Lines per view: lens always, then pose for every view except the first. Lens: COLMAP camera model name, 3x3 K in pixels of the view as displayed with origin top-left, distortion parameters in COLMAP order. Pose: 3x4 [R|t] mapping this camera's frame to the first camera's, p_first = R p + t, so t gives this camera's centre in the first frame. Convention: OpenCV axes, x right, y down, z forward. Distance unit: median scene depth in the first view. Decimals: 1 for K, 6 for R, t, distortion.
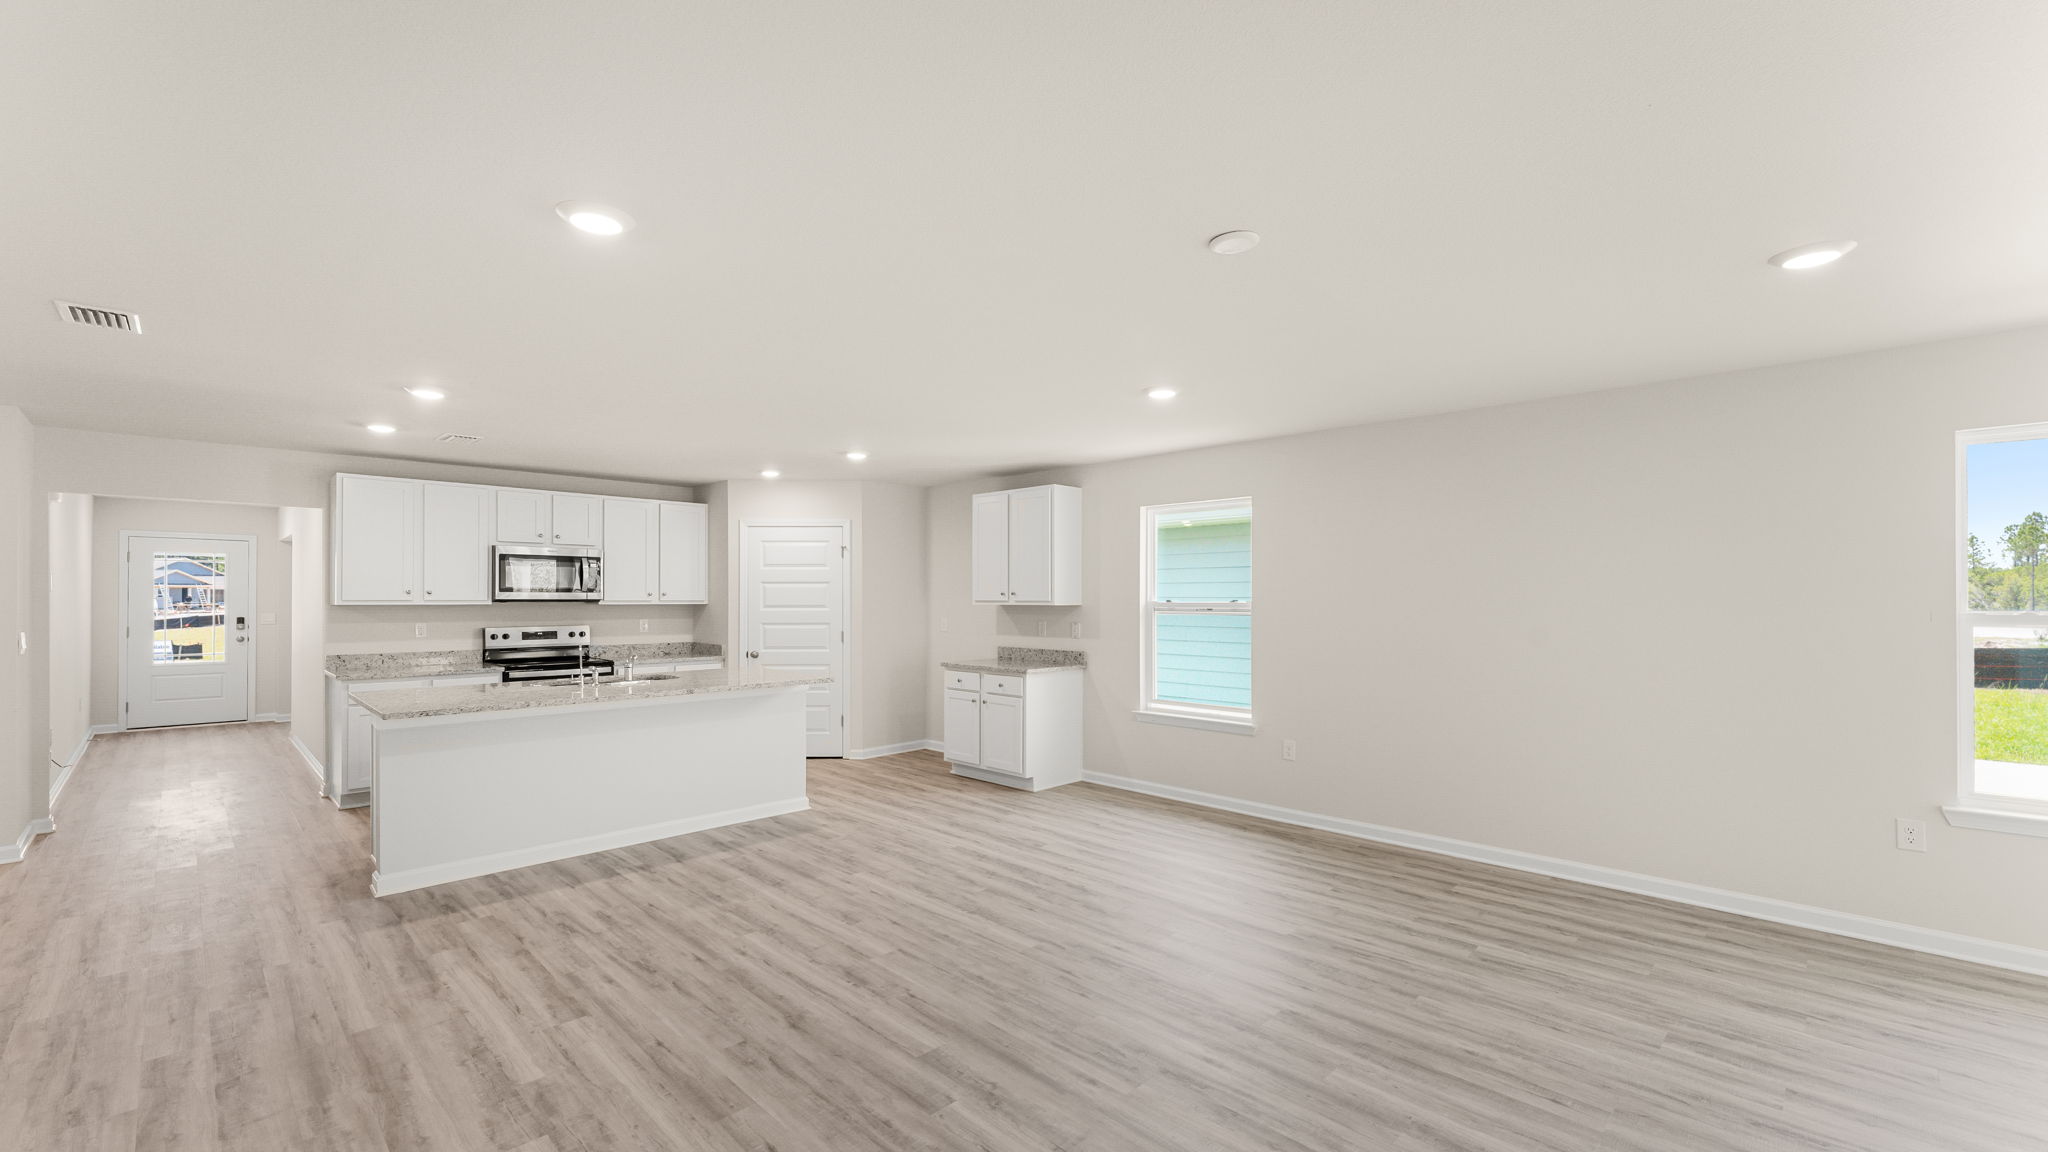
lens RADIAL K [[822.5, 0, 1027.8], [0, 822.5, 595.5], [0, 0, 1]] dist [0.000098, -0.000342]
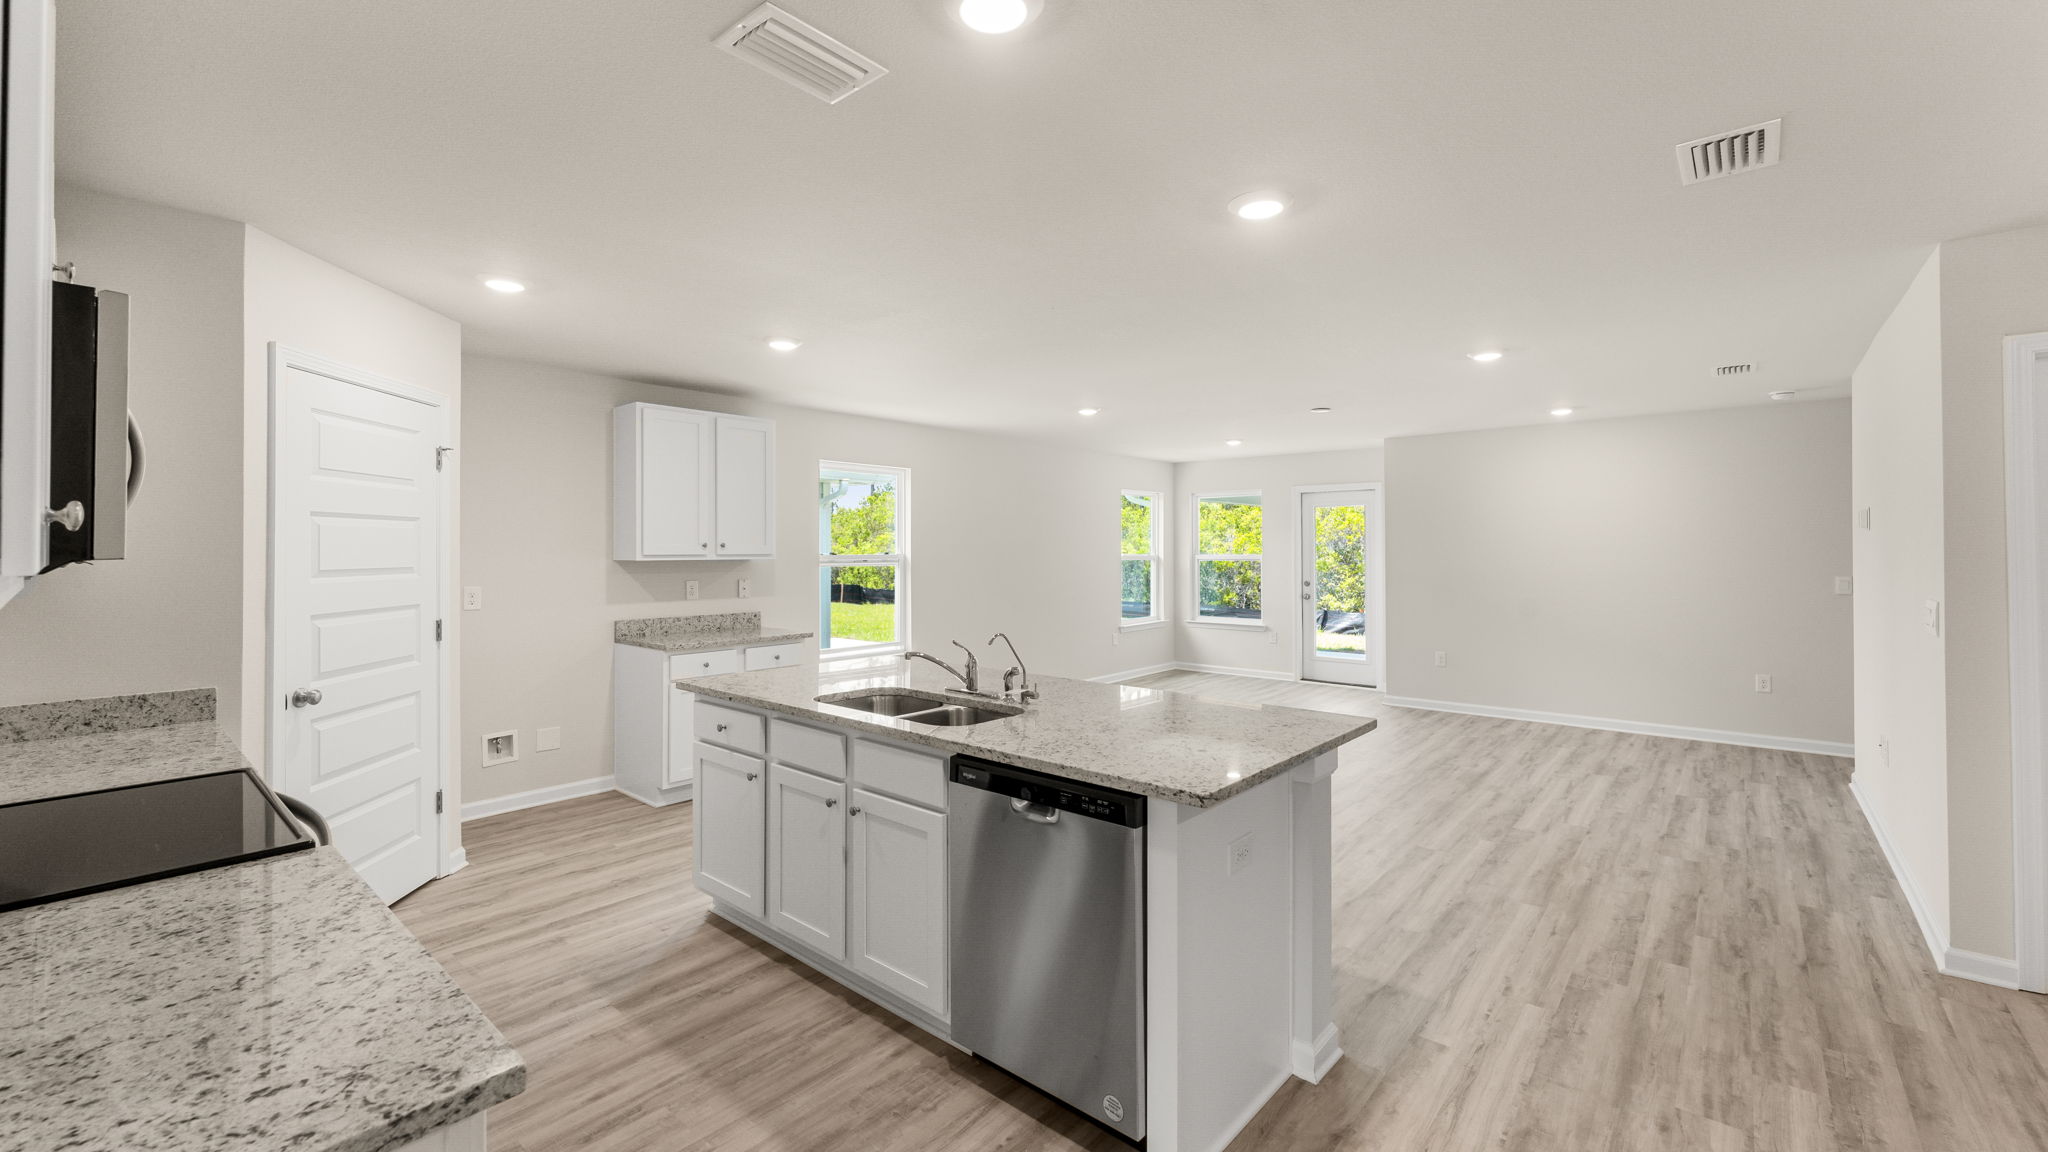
lens RADIAL K [[838.4, 0, 1020.5], [0, 838.4, 543.9], [0, 0, 1]] dist [0.000635, 0.000024]
pose [[-0.060710, 0.006676, 0.998133, -1.268845], [-0.001603, 0.999976, -0.006786, 0.001732], [-0.998154, -0.002012, -0.060698, 1.160427]]
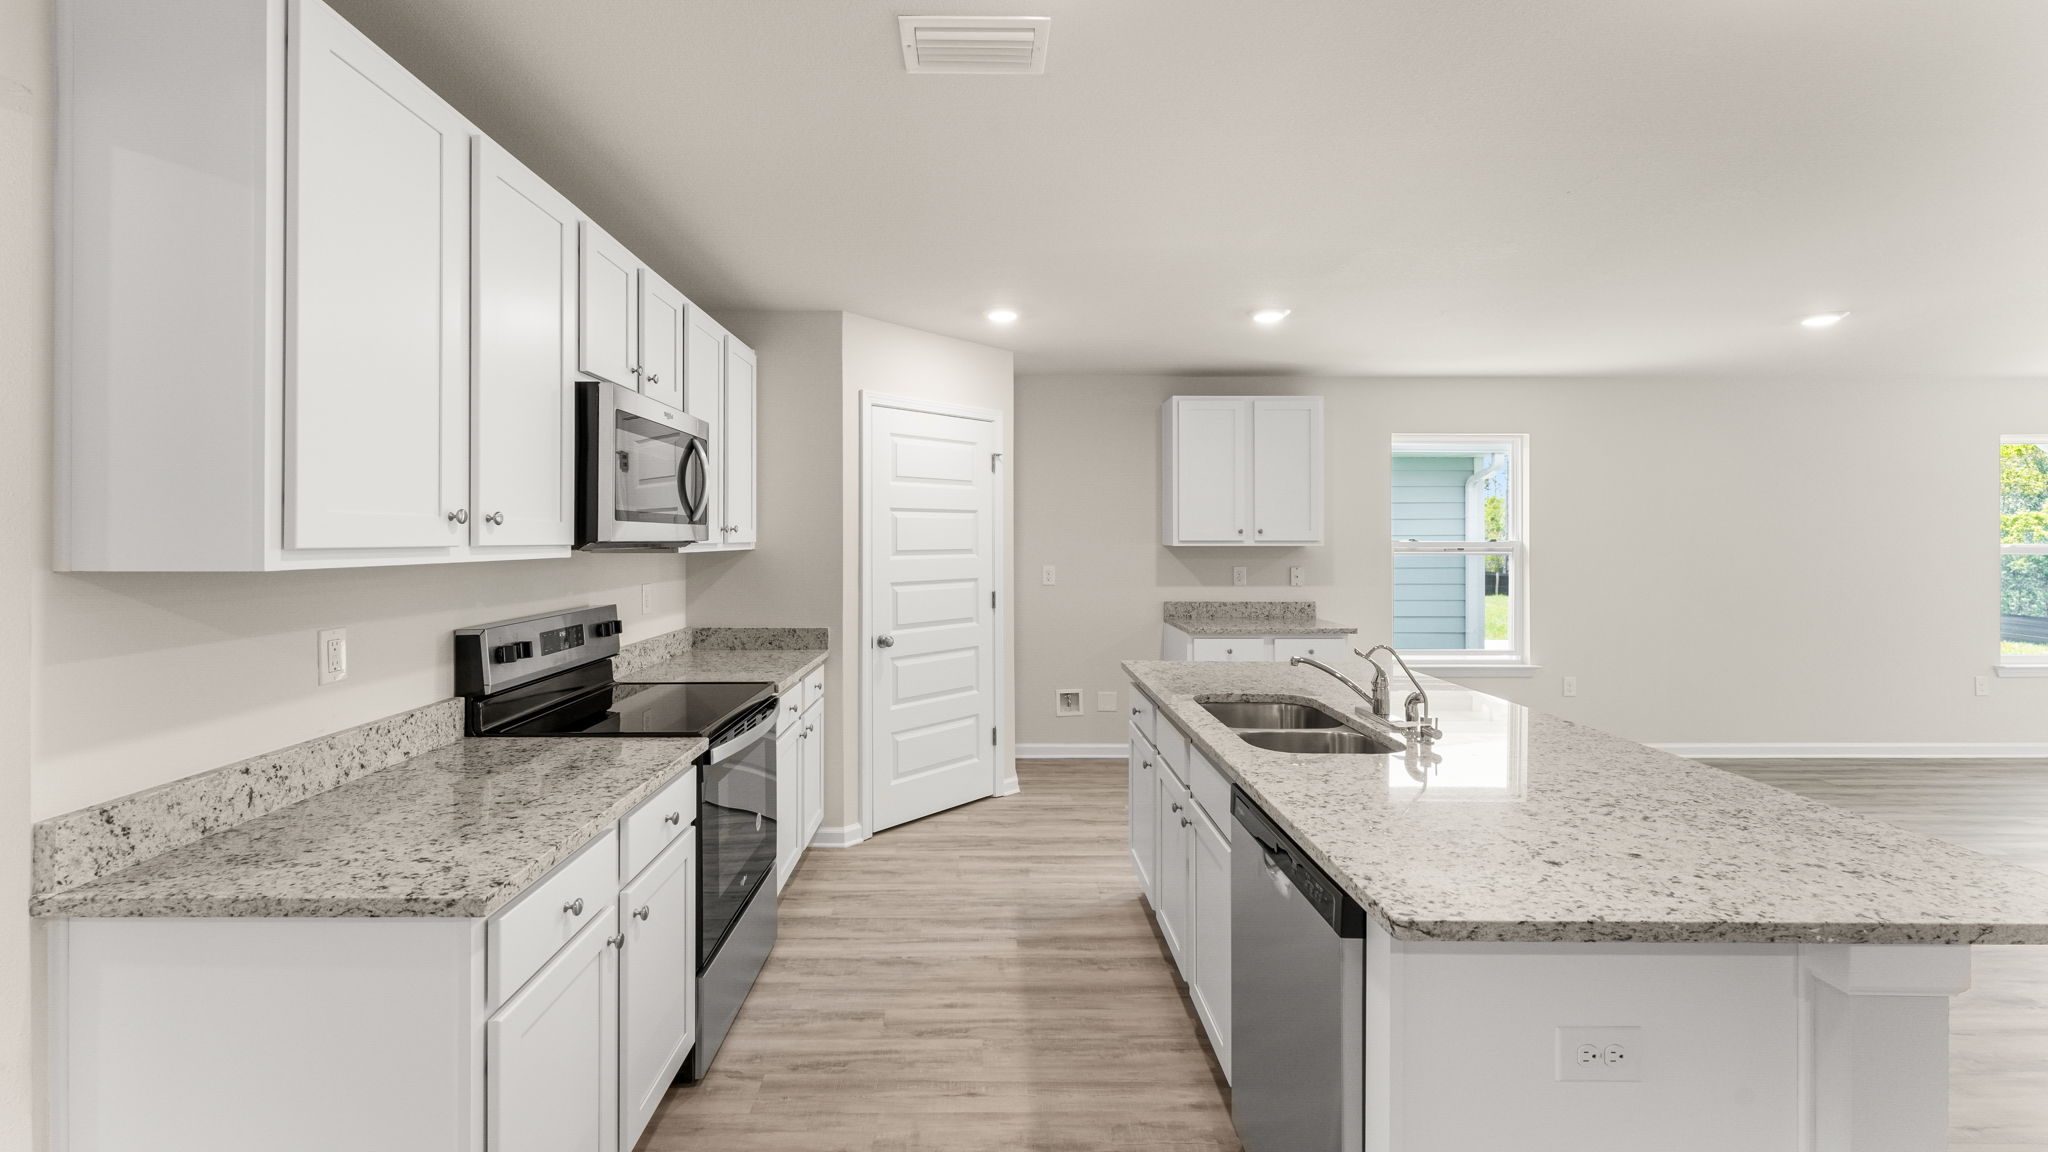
lens RADIAL K [[835.4, 0, 980.7], [0, 835.4, 534.6], [0, 0, 1]] dist [0.000469, -0.000021]
pose [[0.714899, 0.001137, 0.699226, -1.140277], [-0.002190, 0.999997, 0.000613, 0.000954], [-0.699224, -0.001970, 0.714900, 0.947527]]
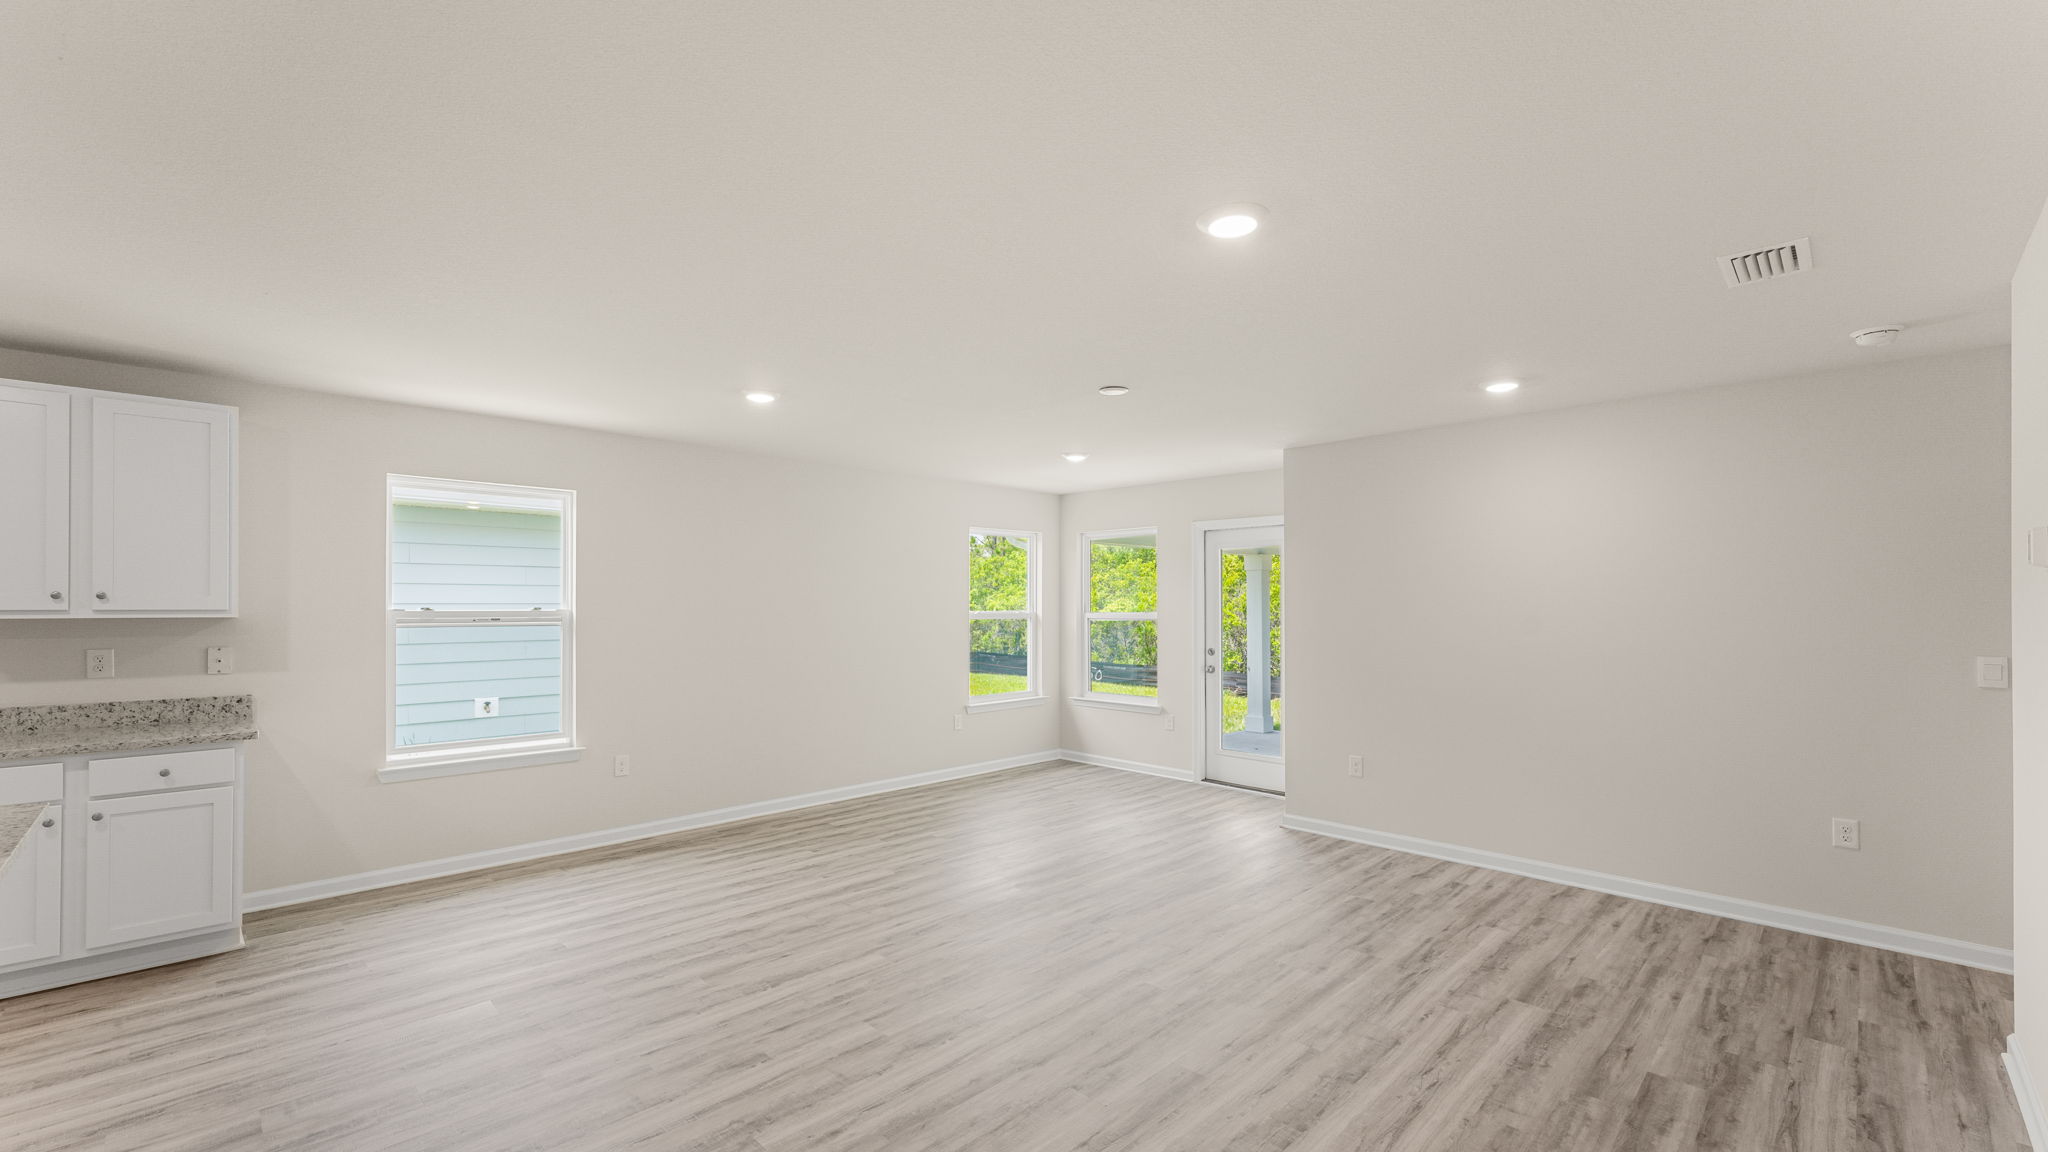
lens RADIAL K [[847.5, 0, 1017.2], [0, 847.5, 601.4], [0, 0, 1]] dist [-0.000333, 0.000277]
pose [[0.017269, 0.004274, 0.999842, -0.803942], [-0.005242, 0.999978, -0.004184, 0.000137], [-0.999837, -0.005169, 0.017291, 0.648367]]
